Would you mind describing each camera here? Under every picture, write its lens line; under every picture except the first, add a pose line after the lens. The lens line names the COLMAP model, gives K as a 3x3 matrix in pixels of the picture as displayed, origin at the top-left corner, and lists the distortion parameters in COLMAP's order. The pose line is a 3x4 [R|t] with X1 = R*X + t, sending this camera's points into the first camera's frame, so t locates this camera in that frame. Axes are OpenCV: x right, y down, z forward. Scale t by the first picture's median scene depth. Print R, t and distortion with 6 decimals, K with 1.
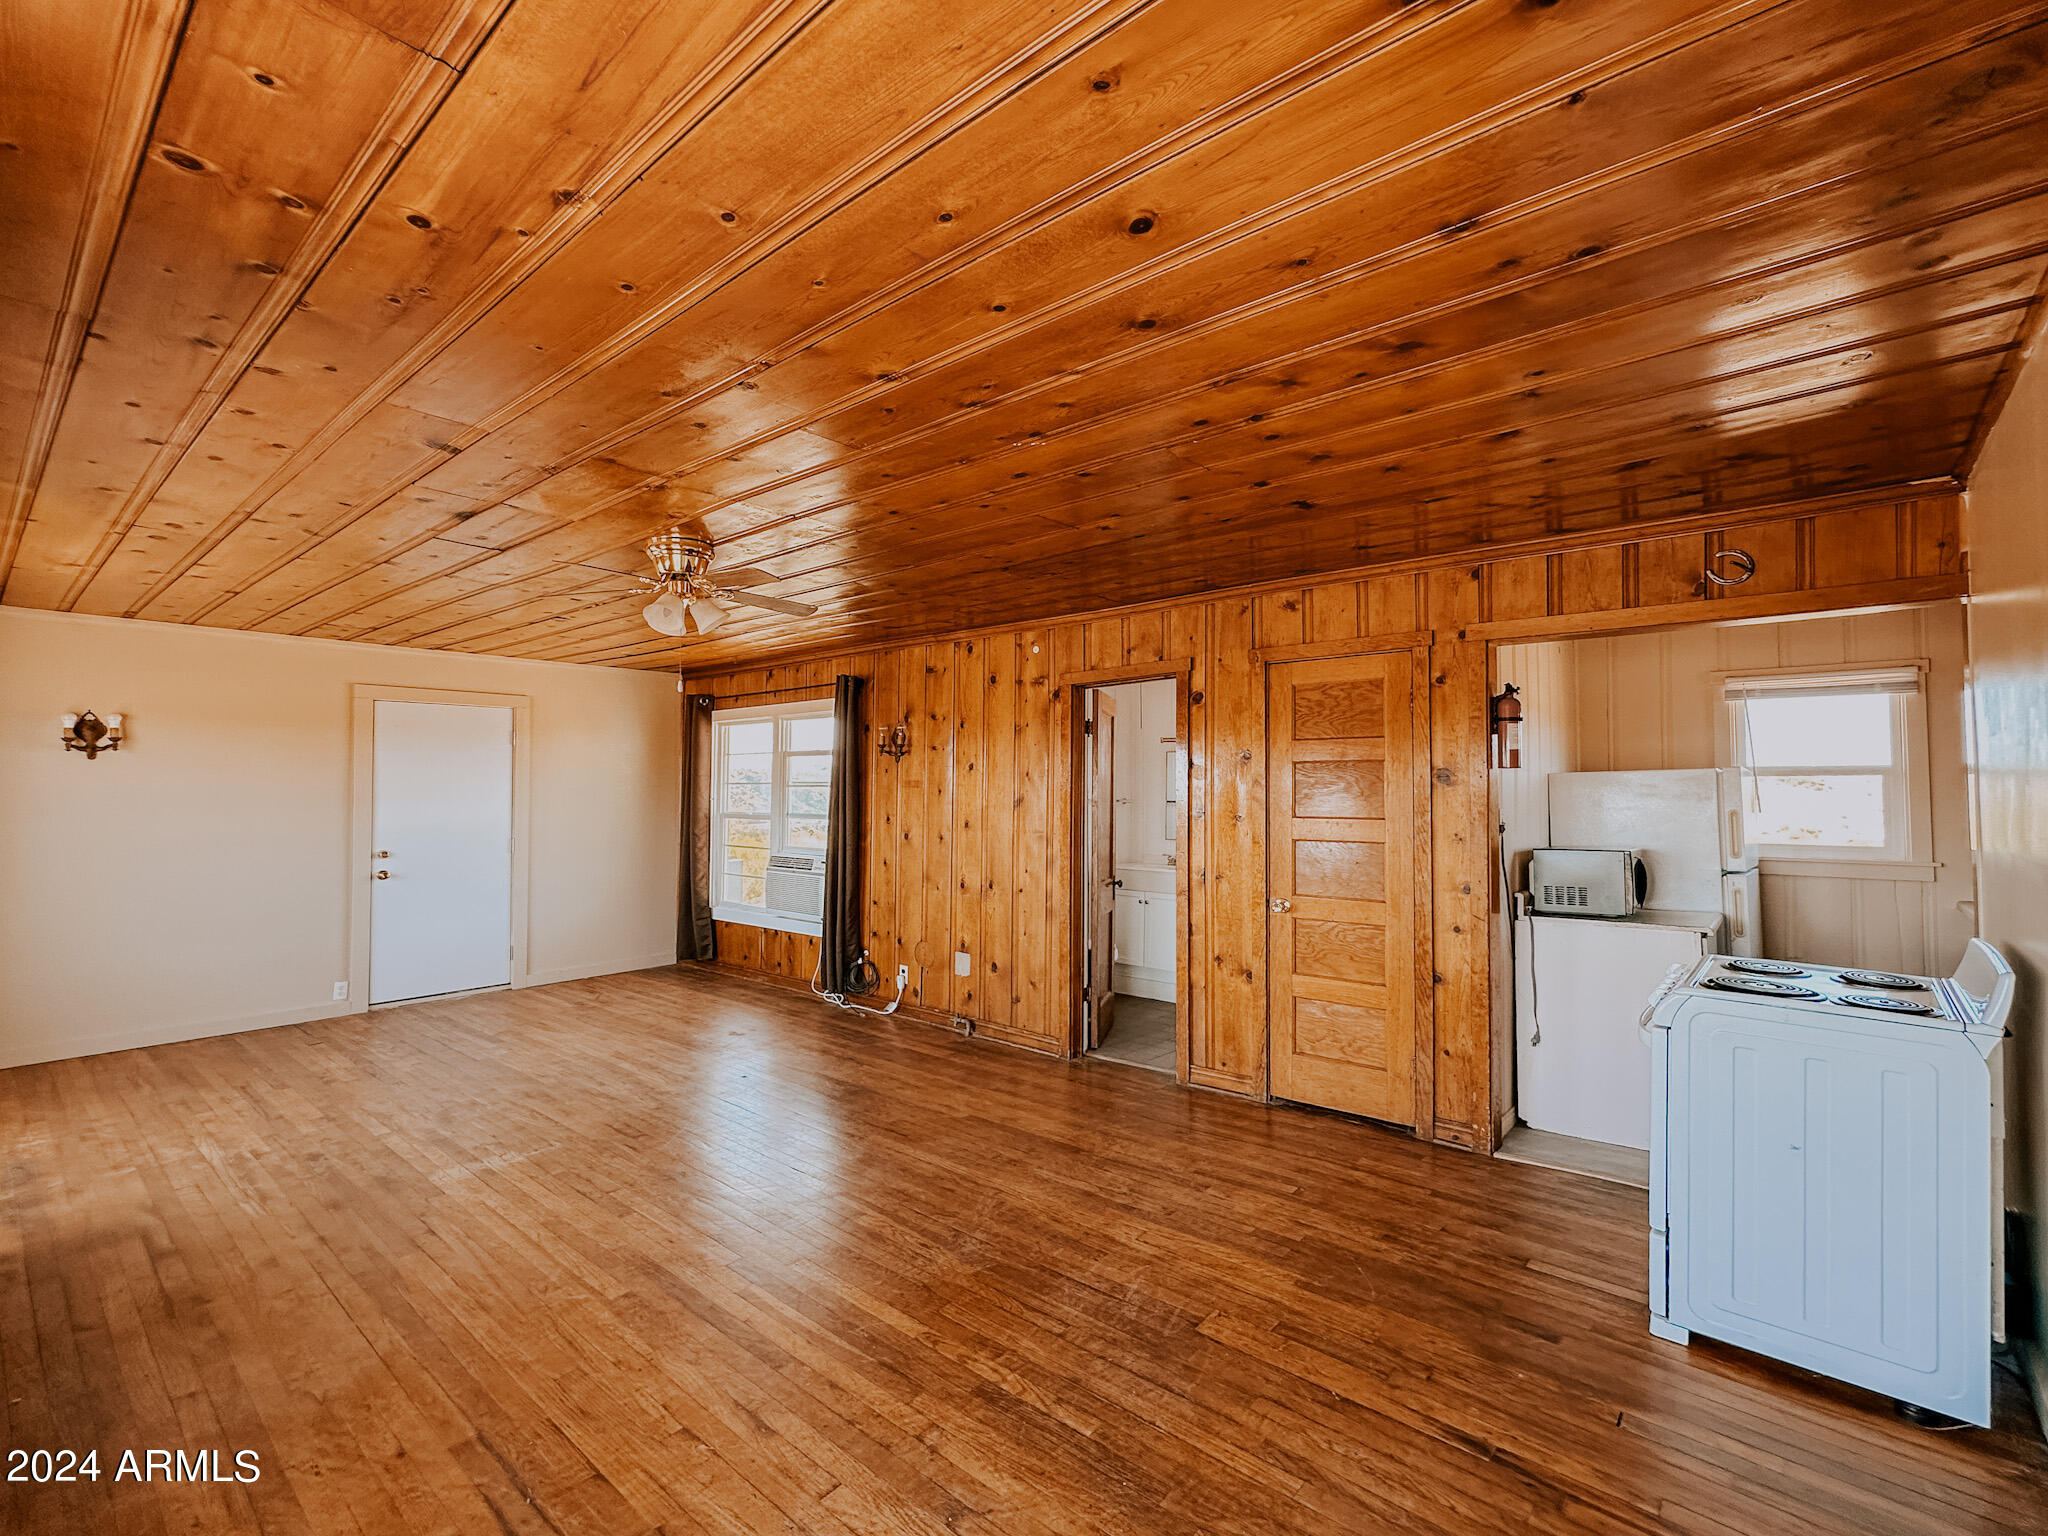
lens RADIAL K [[825.8, 0, 1276.8], [0, 825.8, 787.6], [0, 0, 1]] dist [-0.001335, 0.000402]
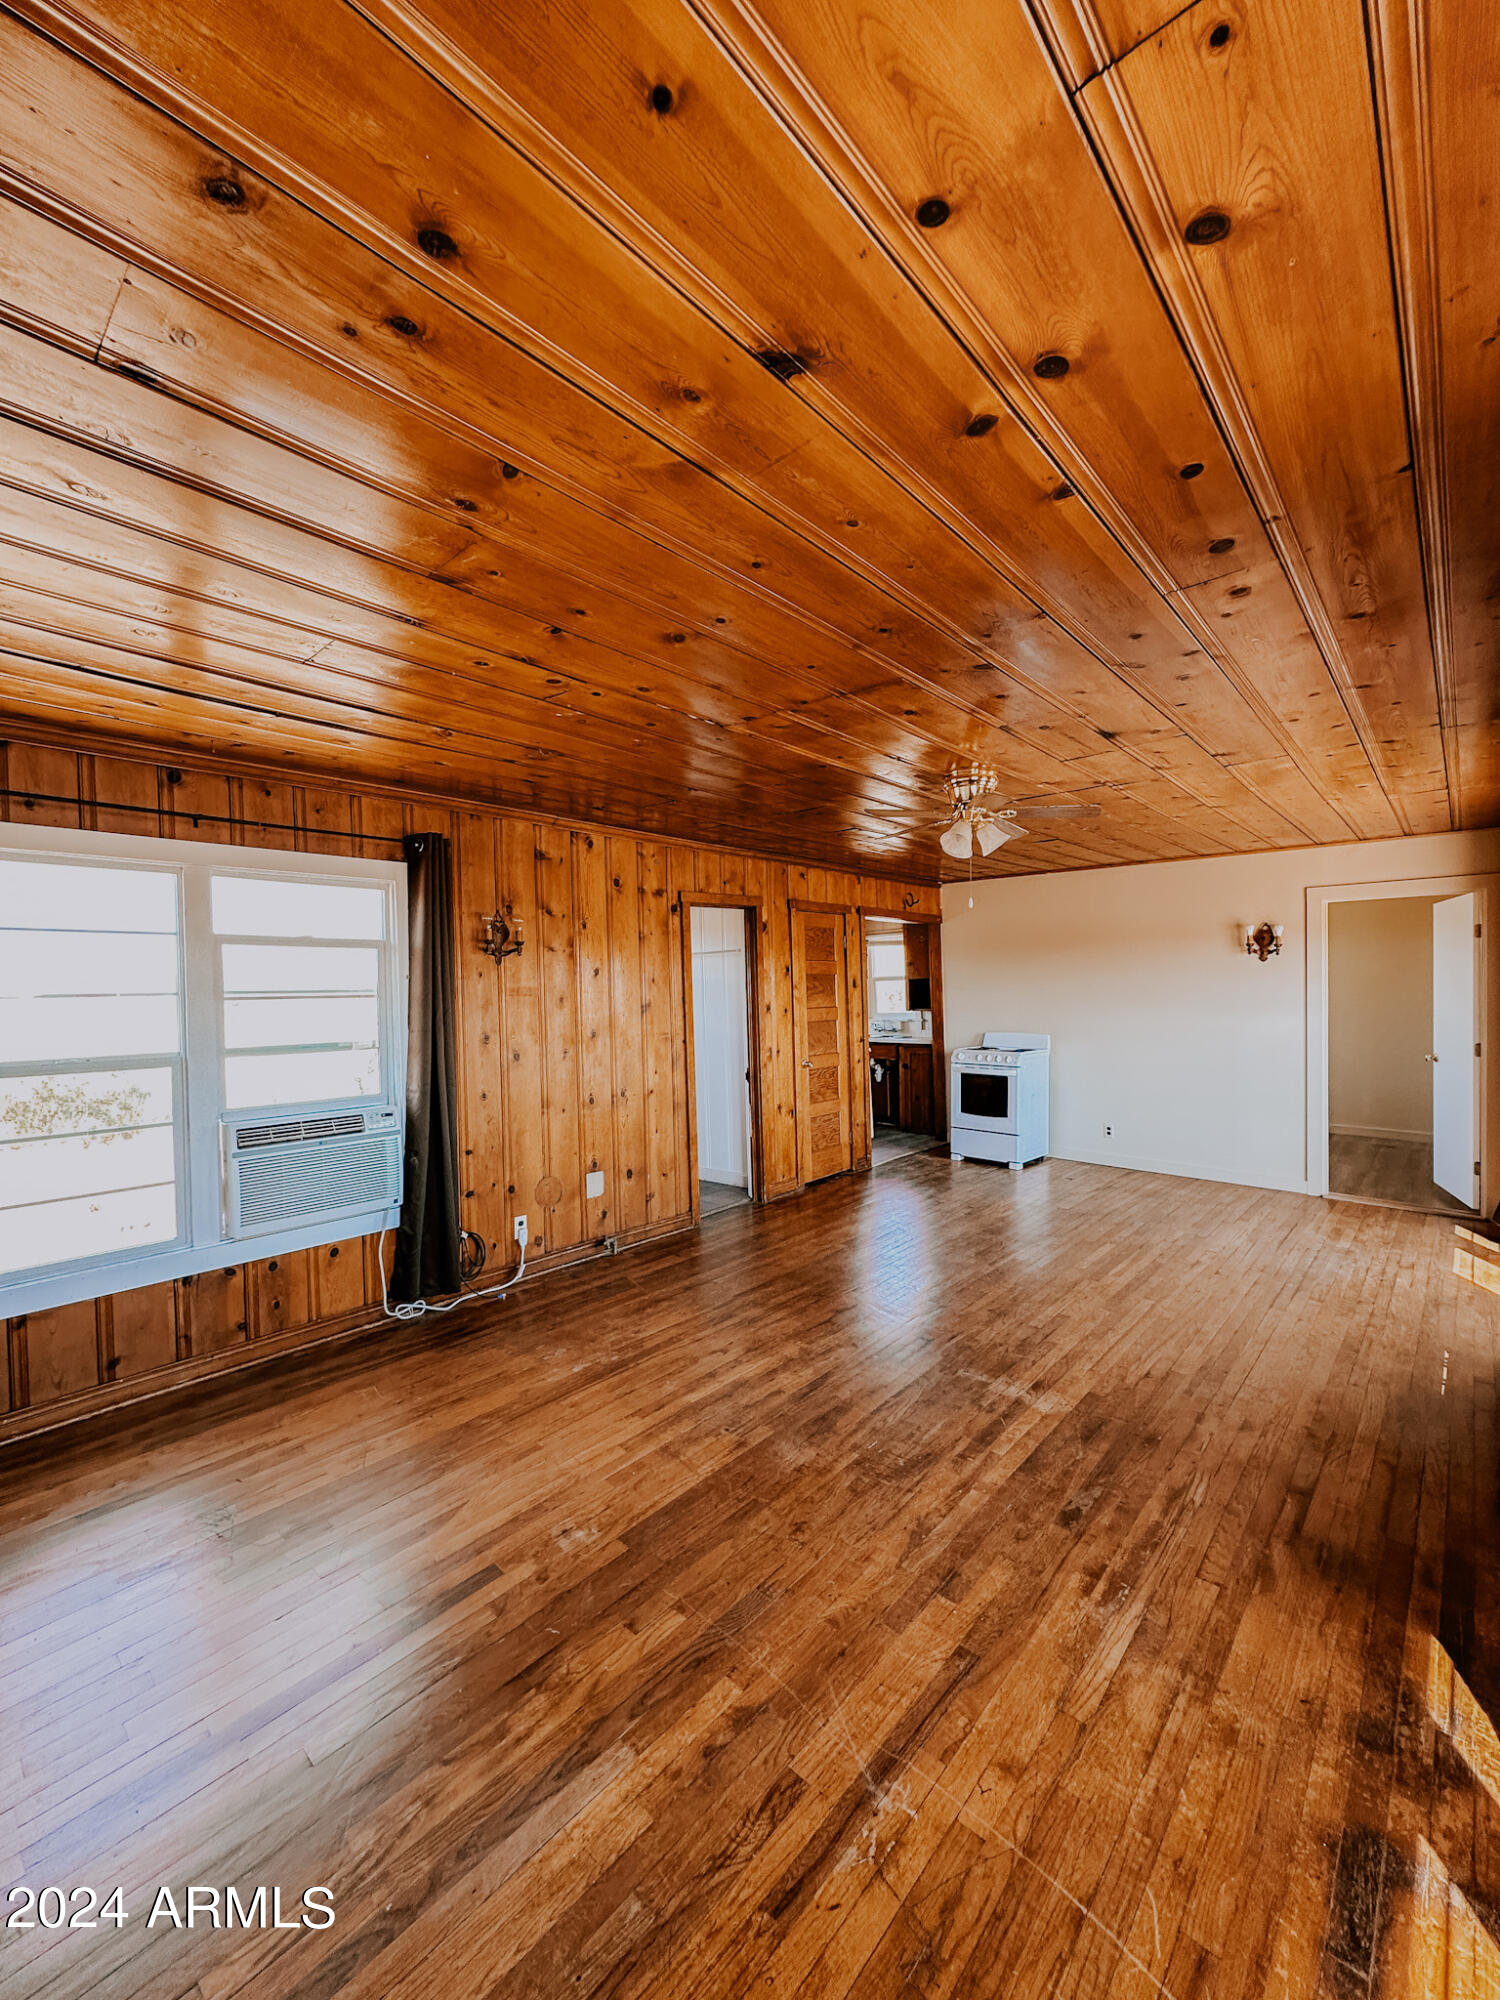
lens RADIAL K [[794.6, 0, 543.1], [0, 794.6, 1011.0], [0, 0, 1]] dist [-0.002172, 0.000114]
pose [[0.305273, -0.031719, 0.951737, -1.981351], [0.012173, 0.999493, 0.029406, -0.012968], [-0.952187, 0.002608, 0.305504, 1.247288]]
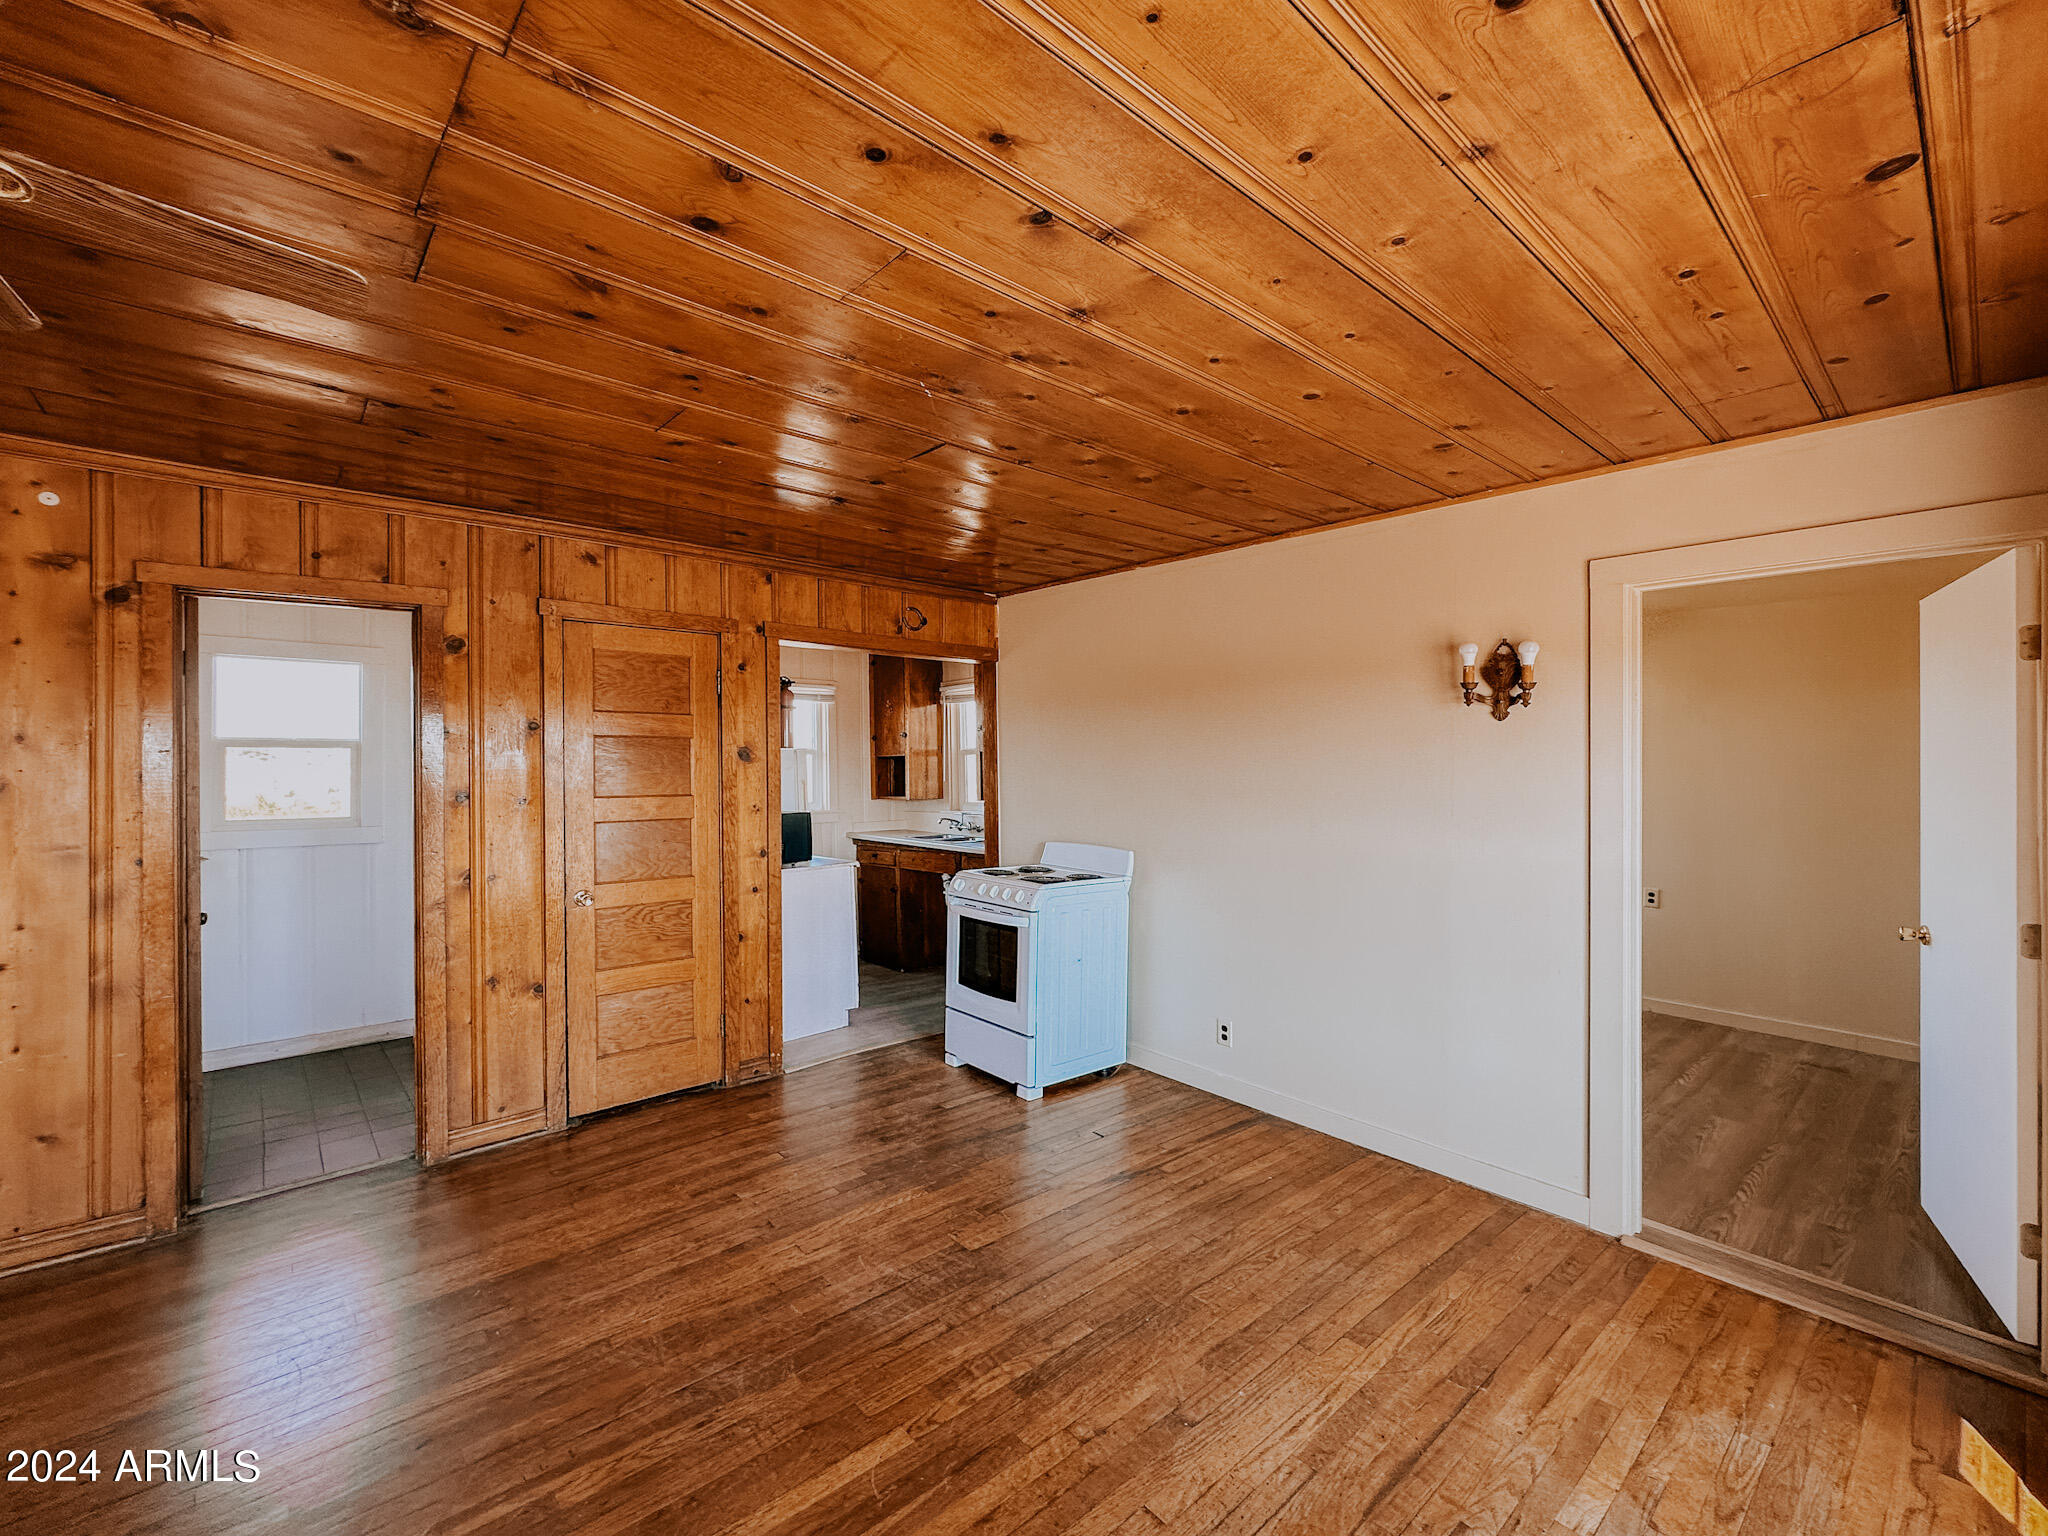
lens RADIAL K [[813.7, 0, 775.5], [0, 813.7, 775.3], [0, 0, 1]] dist [-0.002172, 0.000114]
pose [[0.423538, -0.015132, 0.905752, -0.852213], [-0.003800, 0.999822, 0.018480, -0.006369], [-0.905871, -0.011269, 0.423405, 0.552391]]
